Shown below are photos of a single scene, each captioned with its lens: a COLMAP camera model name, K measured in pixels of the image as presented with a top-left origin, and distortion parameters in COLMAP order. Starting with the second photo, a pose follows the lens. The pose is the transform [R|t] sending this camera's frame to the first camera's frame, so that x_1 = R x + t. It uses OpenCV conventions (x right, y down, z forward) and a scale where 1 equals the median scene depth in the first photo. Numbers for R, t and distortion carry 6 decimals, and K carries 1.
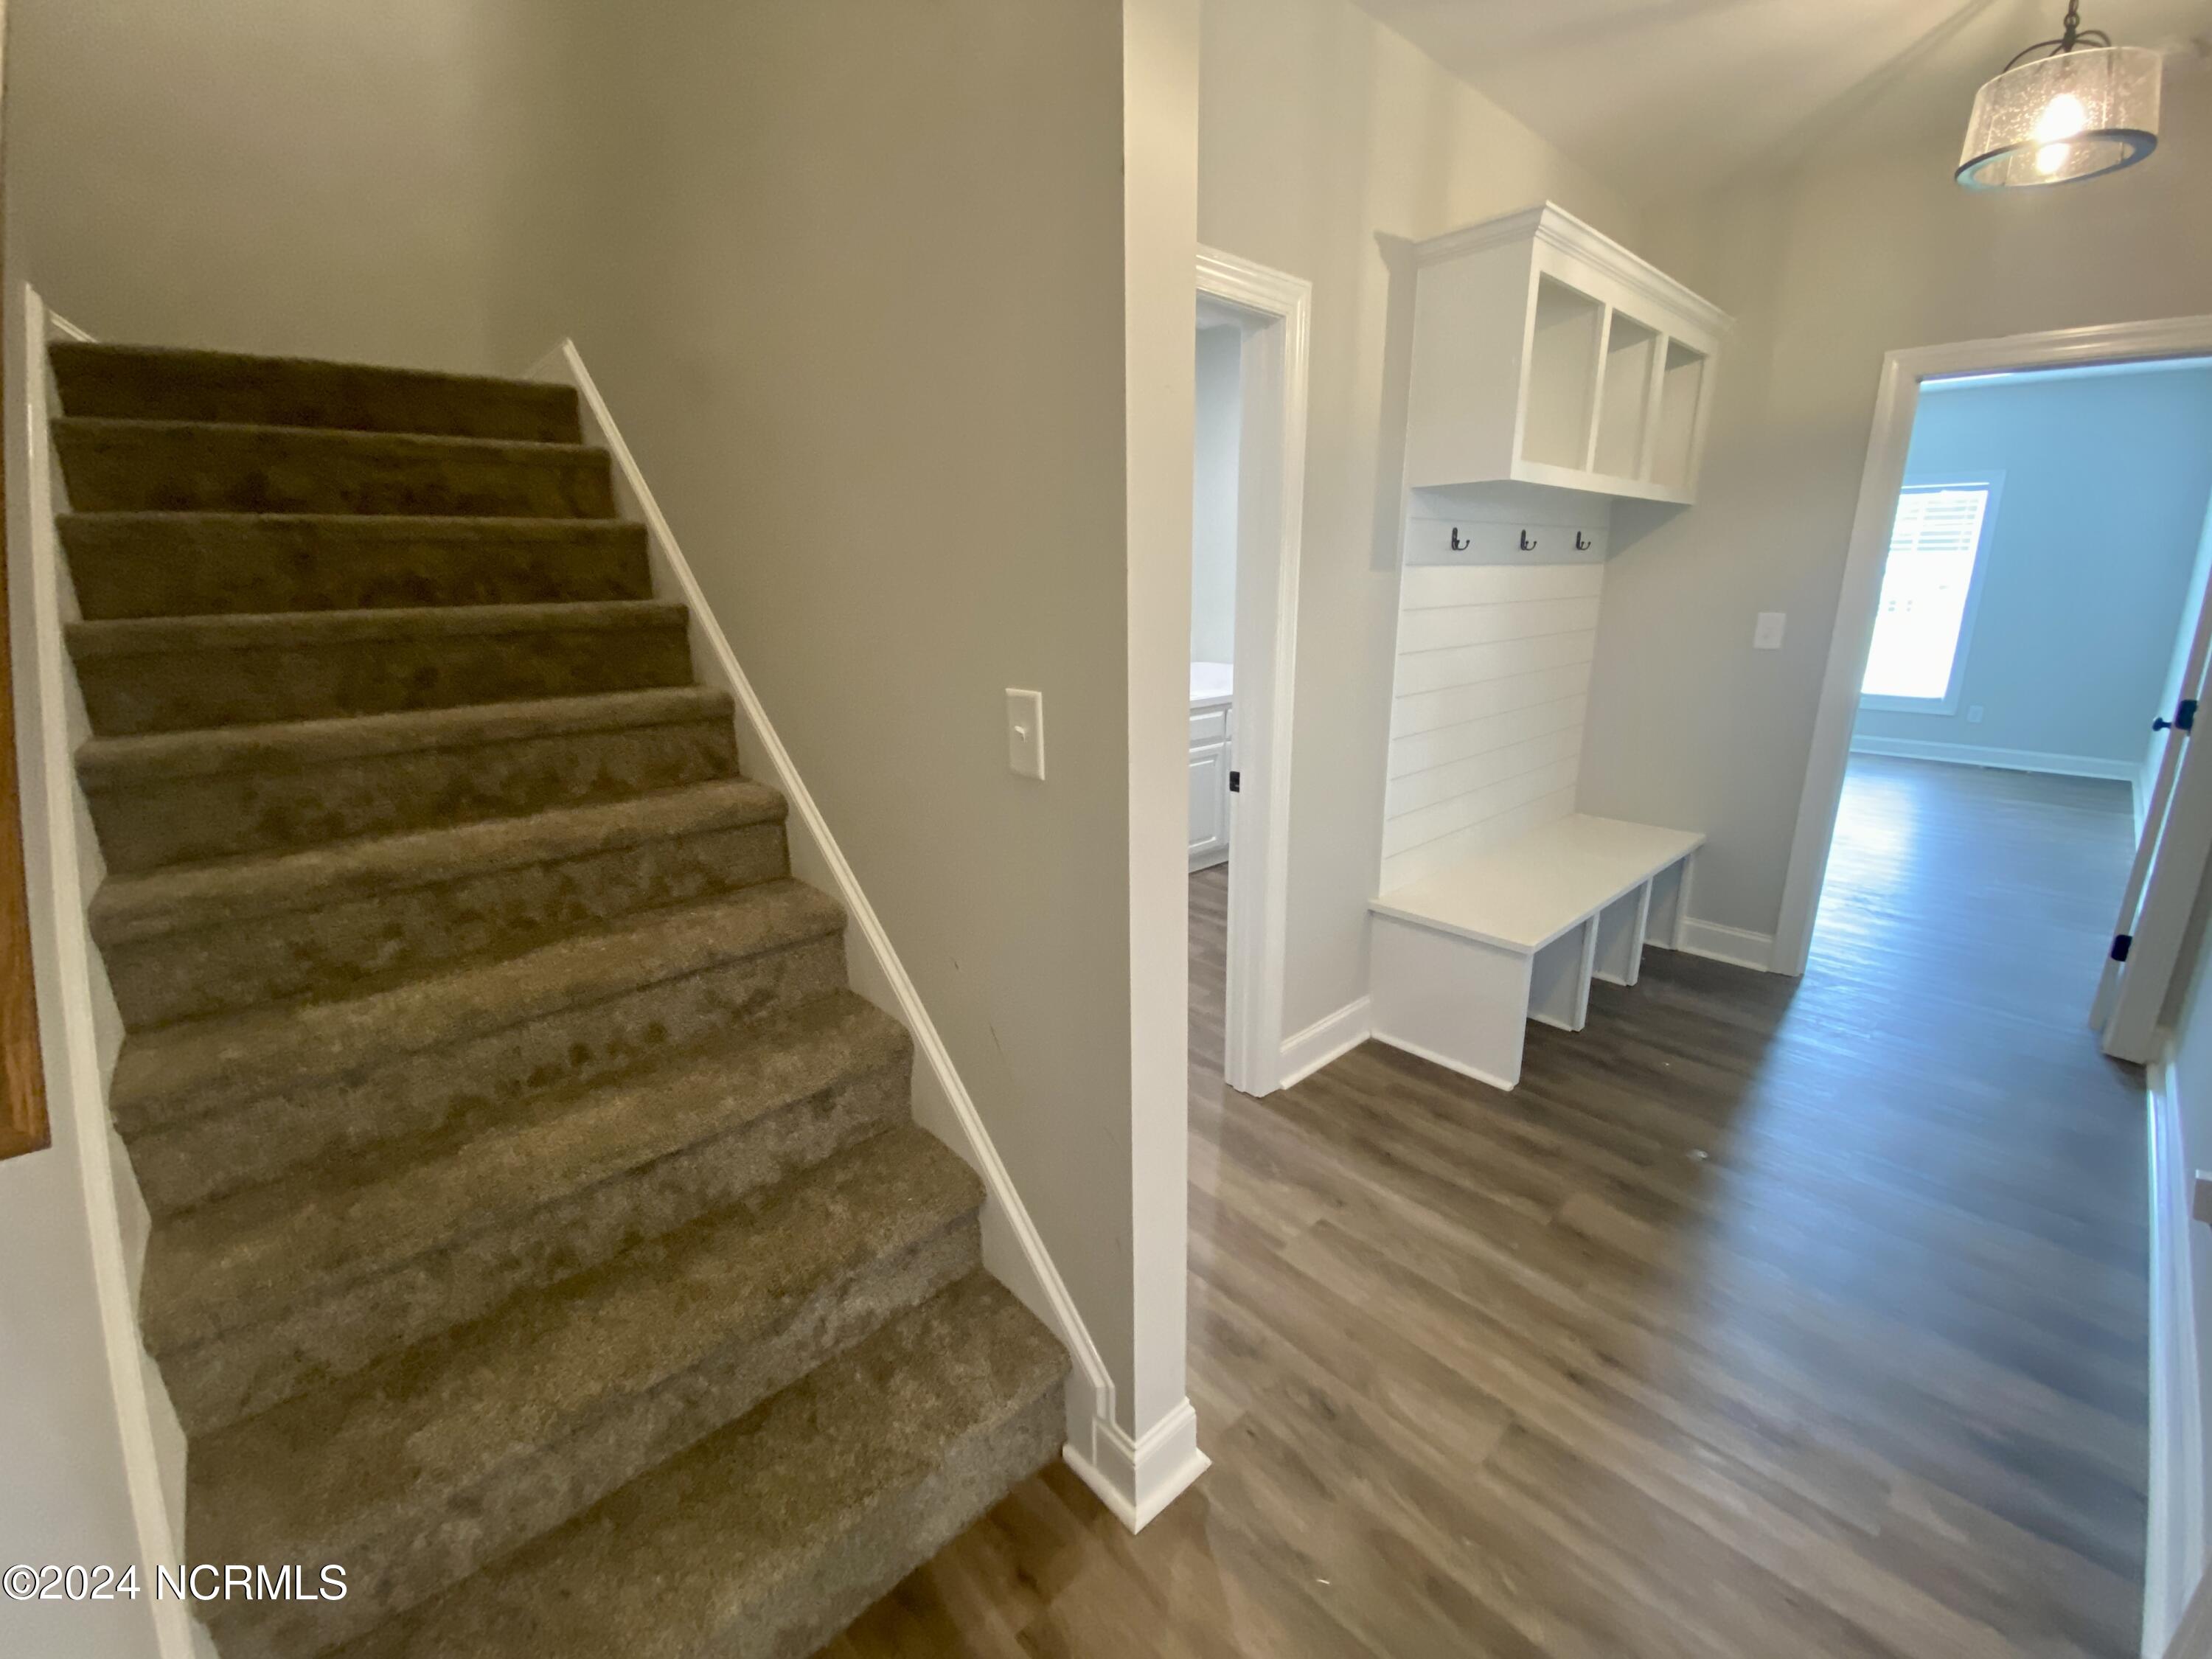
lens RADIAL K [[875.6, 0, 1106.0], [0, 875.6, 829.5], [0, 0, 1]] dist [0.001097, -0.011971]
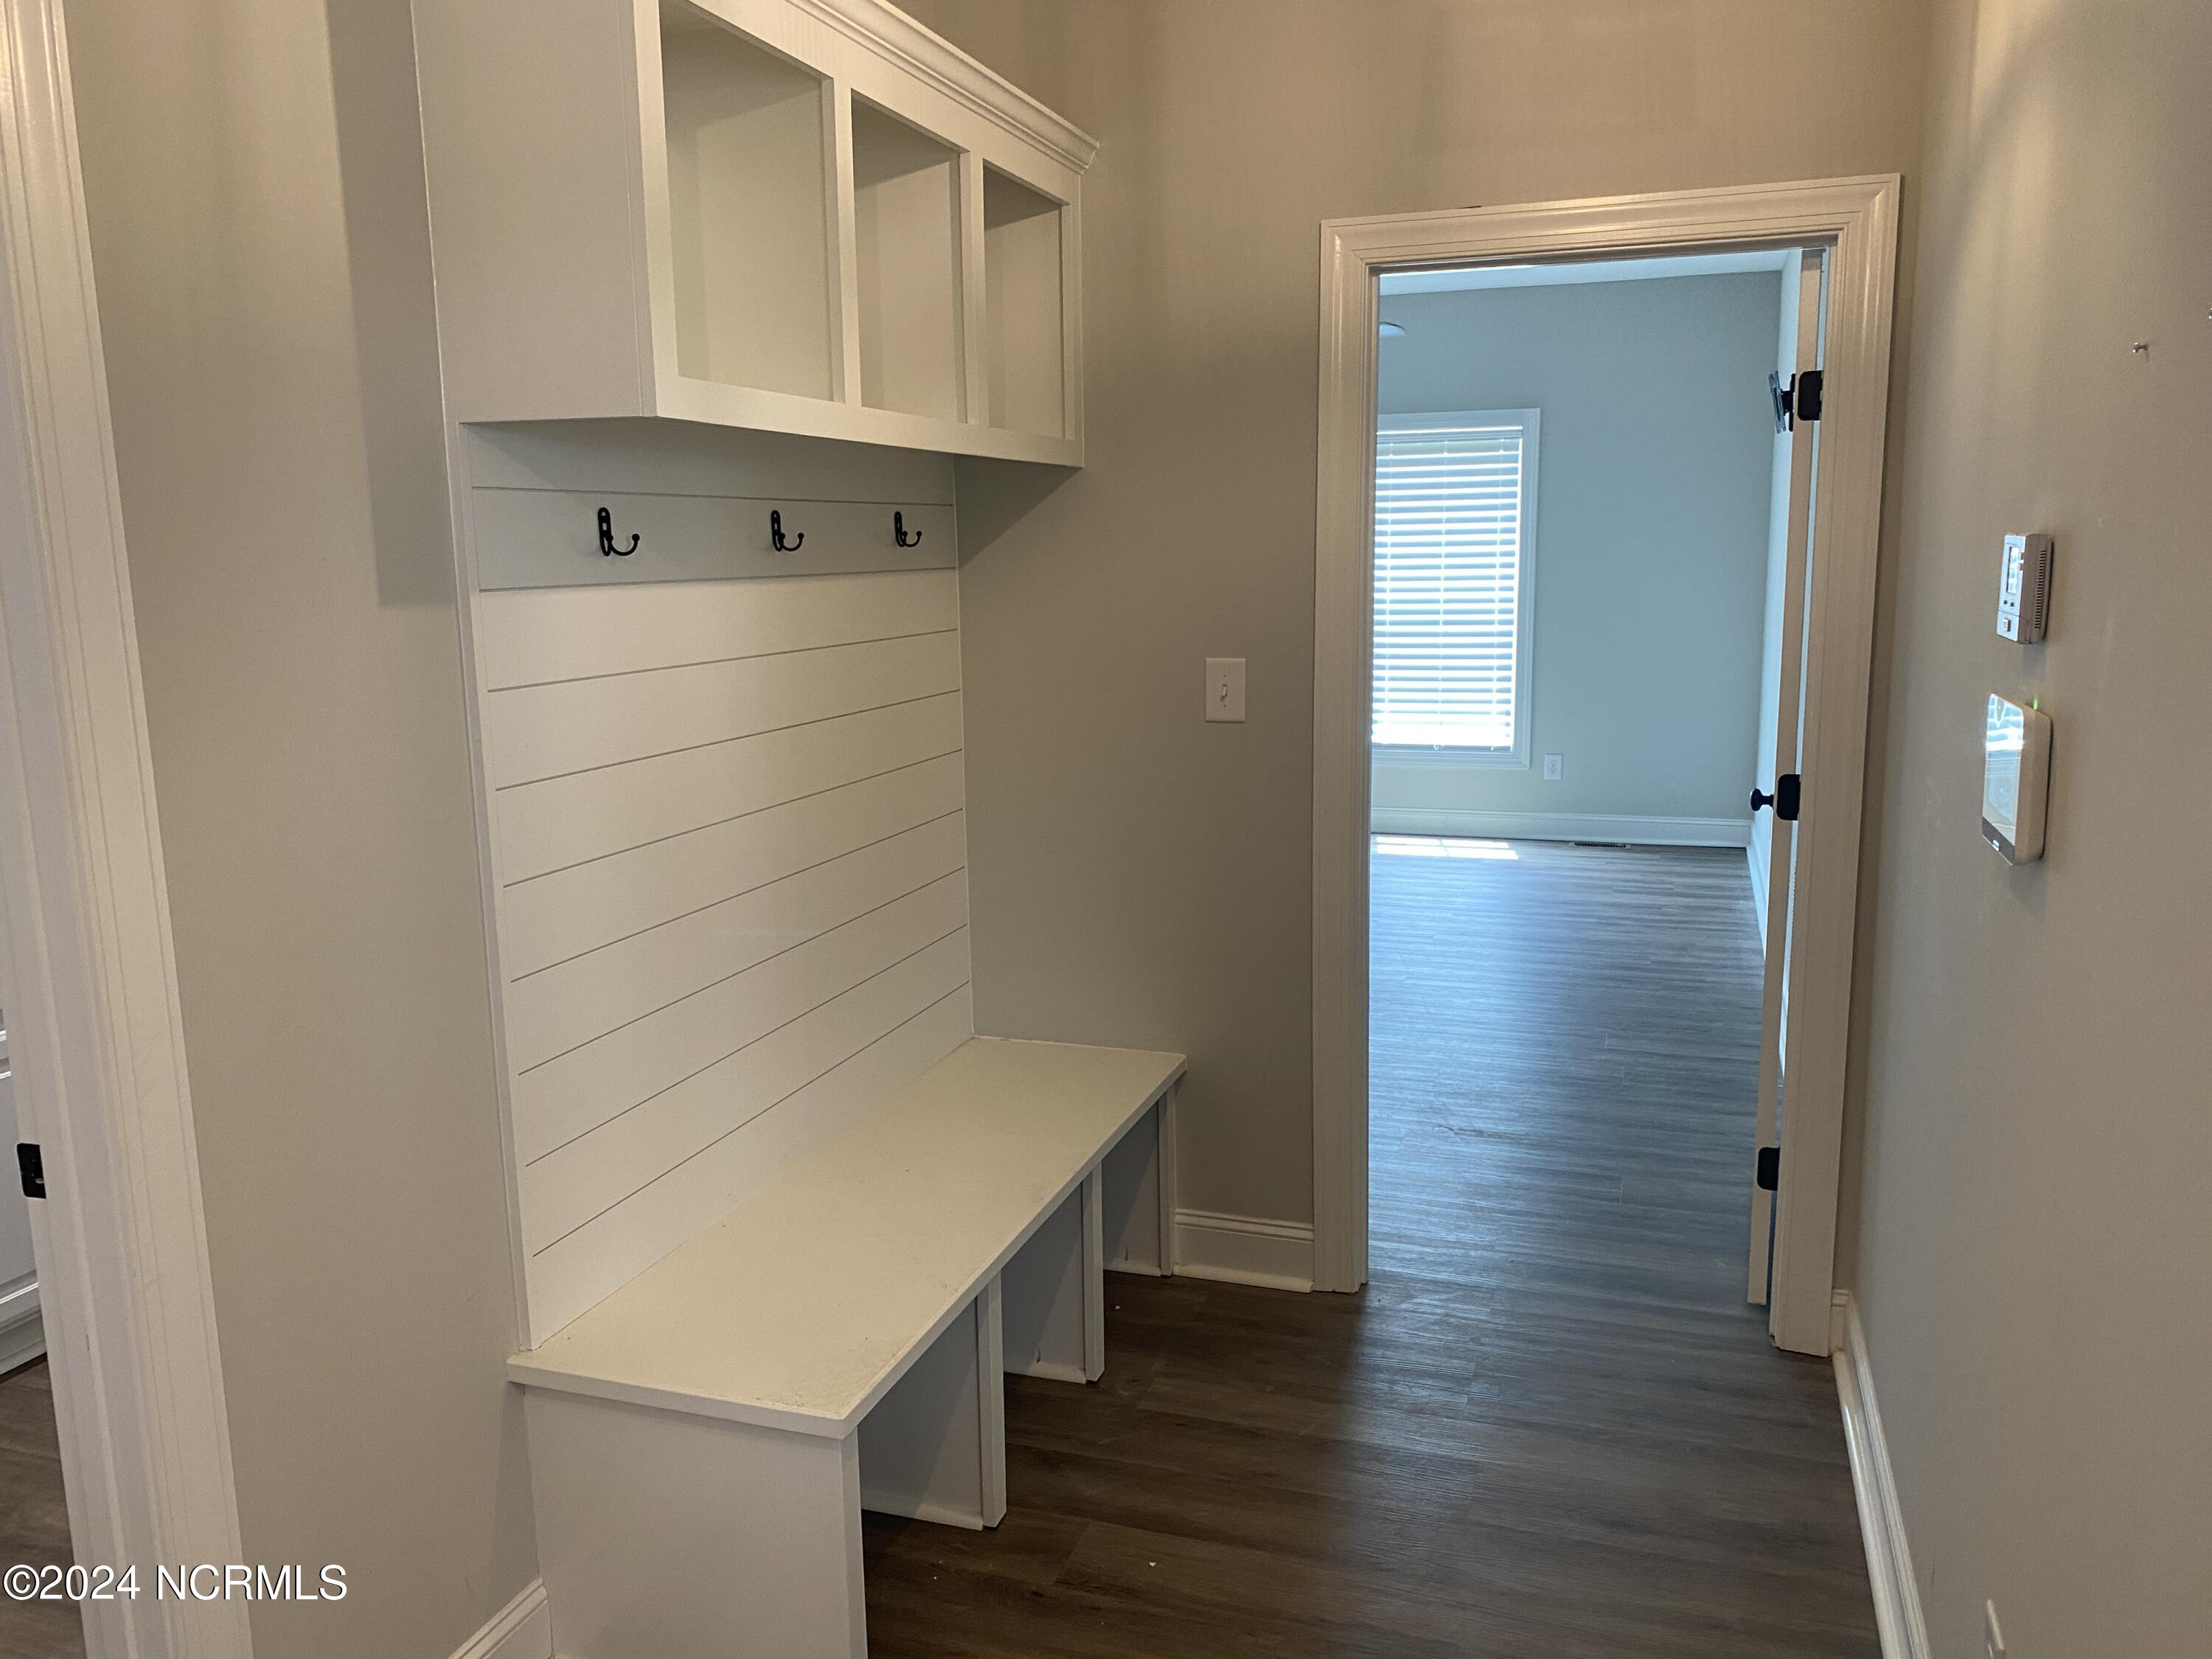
lens RADIAL K [[1596.5, 0, 1106.0], [0, 1596.5, 829.5], [0, 0, 1]] dist [0.073969, -0.121182]
pose [[0.876811, -0.082855, 0.473643, 0.200239], [0.130814, 0.988992, -0.069159, -0.078340], [-0.462699, 0.122599, 0.877997, 0.142069]]
